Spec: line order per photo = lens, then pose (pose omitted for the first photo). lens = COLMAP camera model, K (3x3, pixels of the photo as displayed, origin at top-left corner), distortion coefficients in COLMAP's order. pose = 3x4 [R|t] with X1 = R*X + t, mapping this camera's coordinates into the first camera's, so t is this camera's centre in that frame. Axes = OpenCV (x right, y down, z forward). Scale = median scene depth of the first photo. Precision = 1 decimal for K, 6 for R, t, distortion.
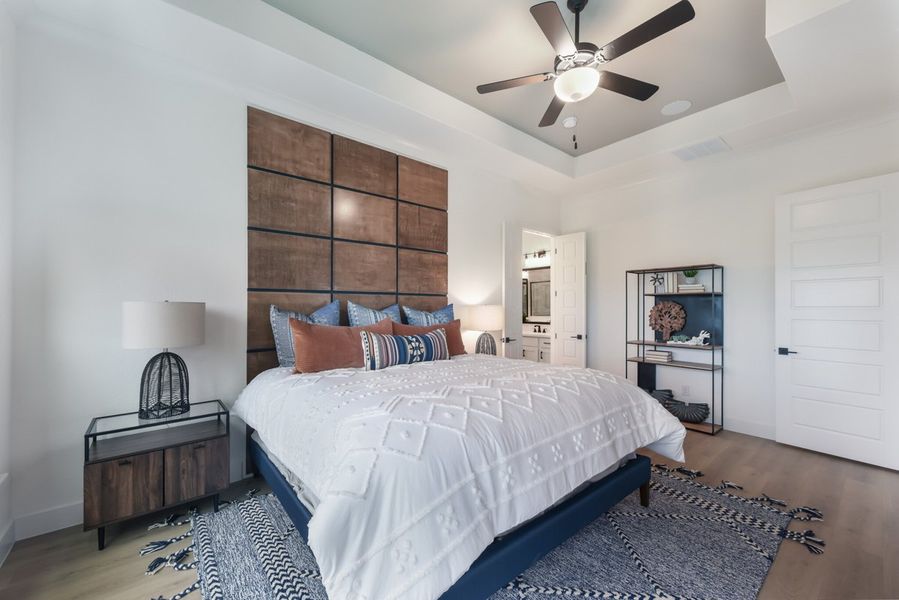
lens RADIAL K [[354.3, 0, 453.5], [0, 354.3, 306.0], [0, 0, 1]] dist [-0.001403, -0.000030]
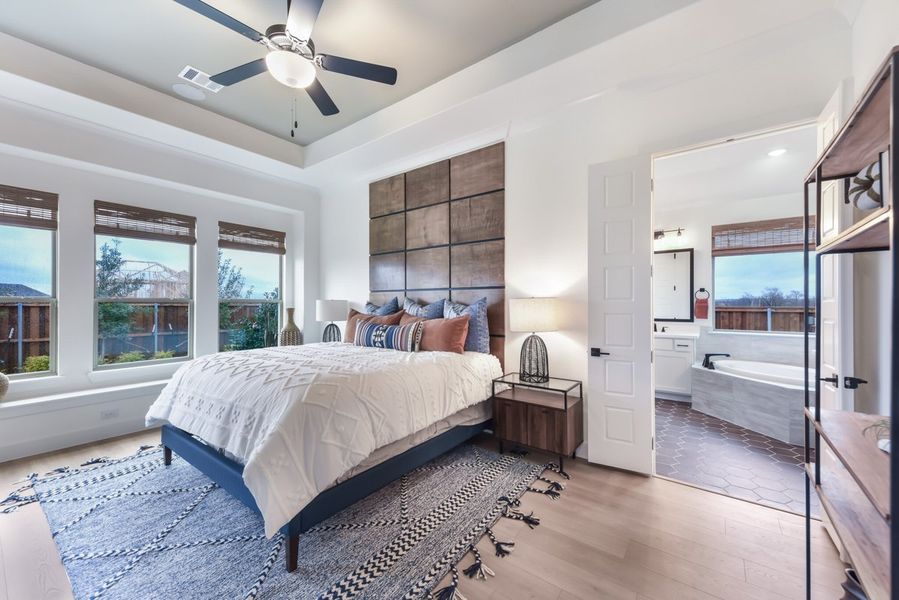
lens RADIAL K [[354.3, 0, 454.3], [0, 354.3, 300.7], [0, 0, 1]] dist [-0.001403, -0.000030]
pose [[0.221816, -0.006673, -0.975066, 0.892599], [0.007580, 0.999958, -0.005118, 0.006564], [0.975059, -0.006256, 0.221857, 0.783037]]
